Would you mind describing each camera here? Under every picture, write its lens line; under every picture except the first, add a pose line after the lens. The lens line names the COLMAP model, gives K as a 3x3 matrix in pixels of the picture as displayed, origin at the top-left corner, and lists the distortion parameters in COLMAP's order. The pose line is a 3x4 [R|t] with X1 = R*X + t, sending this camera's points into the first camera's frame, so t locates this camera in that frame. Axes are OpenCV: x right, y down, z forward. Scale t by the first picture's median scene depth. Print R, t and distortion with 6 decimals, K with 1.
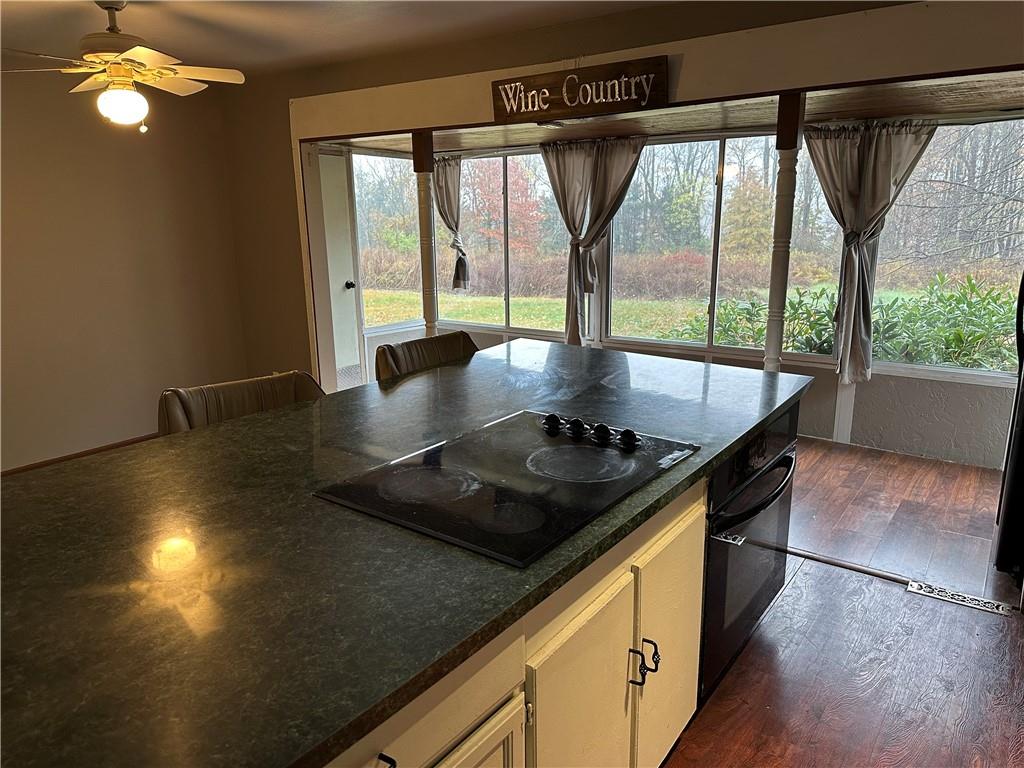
lens RADIAL K [[721.1, 0, 510.1], [0, 721.1, 394.5], [0, 0, 1]] dist [0.055592, -0.054520]
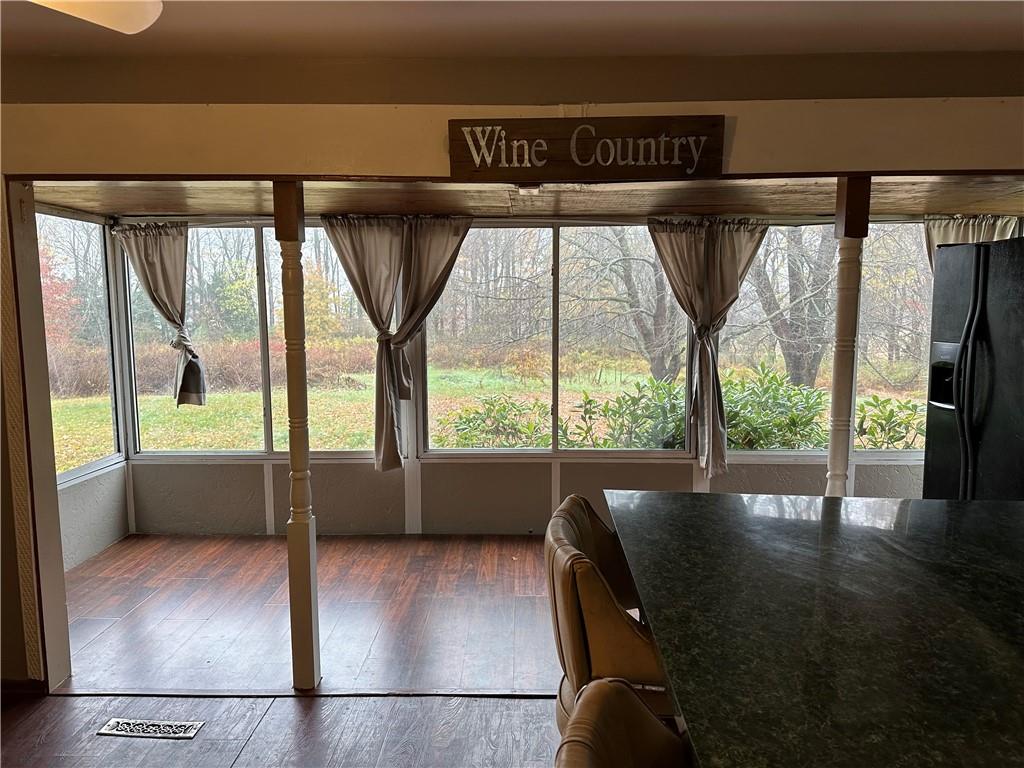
lens RADIAL K [[721.1, 0, 508.9], [0, 721.1, 388.6], [0, 0, 1]] dist [0.055592, -0.054520]
pose [[0.826127, -0.061068, 0.560165, -0.247459], [0.129576, 0.988057, -0.083383, -0.072271], [-0.548383, 0.141469, 0.824174, 0.280125]]
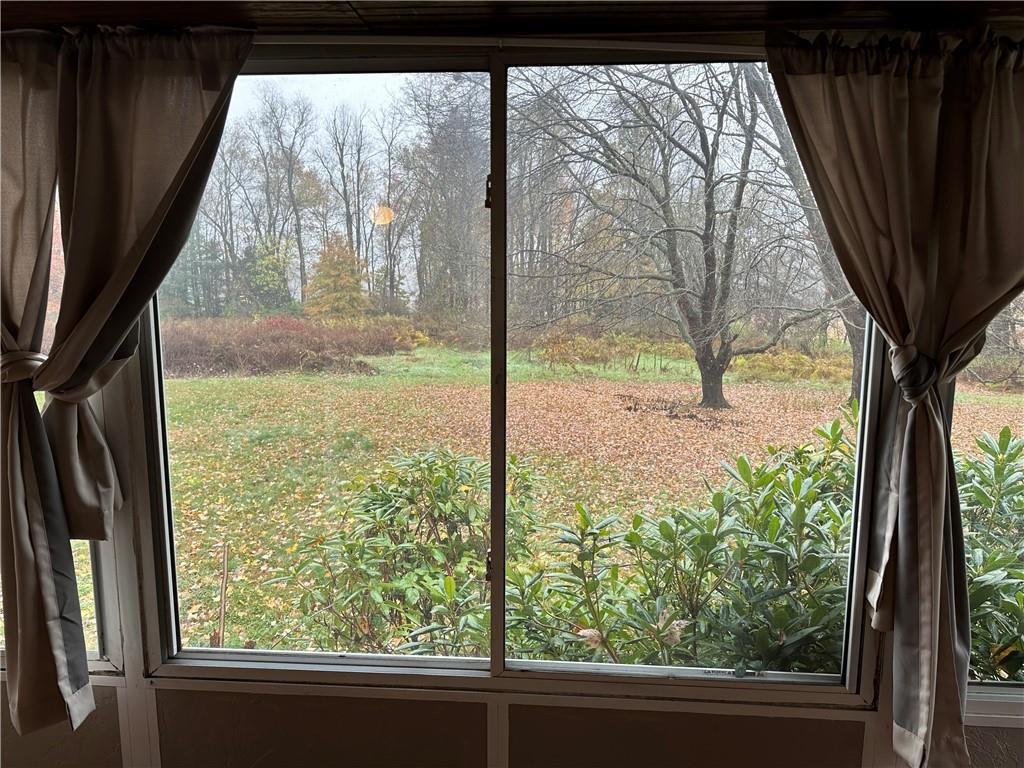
lens RADIAL K [[721.1, 0, 511.3], [0, 721.1, 388.1], [0, 0, 1]] dist [0.055592, -0.054520]
pose [[0.853318, -0.064589, 0.517375, 0.108473], [0.111307, 0.991989, -0.059740, -0.168446], [-0.509371, 0.108565, 0.853671, 0.658353]]
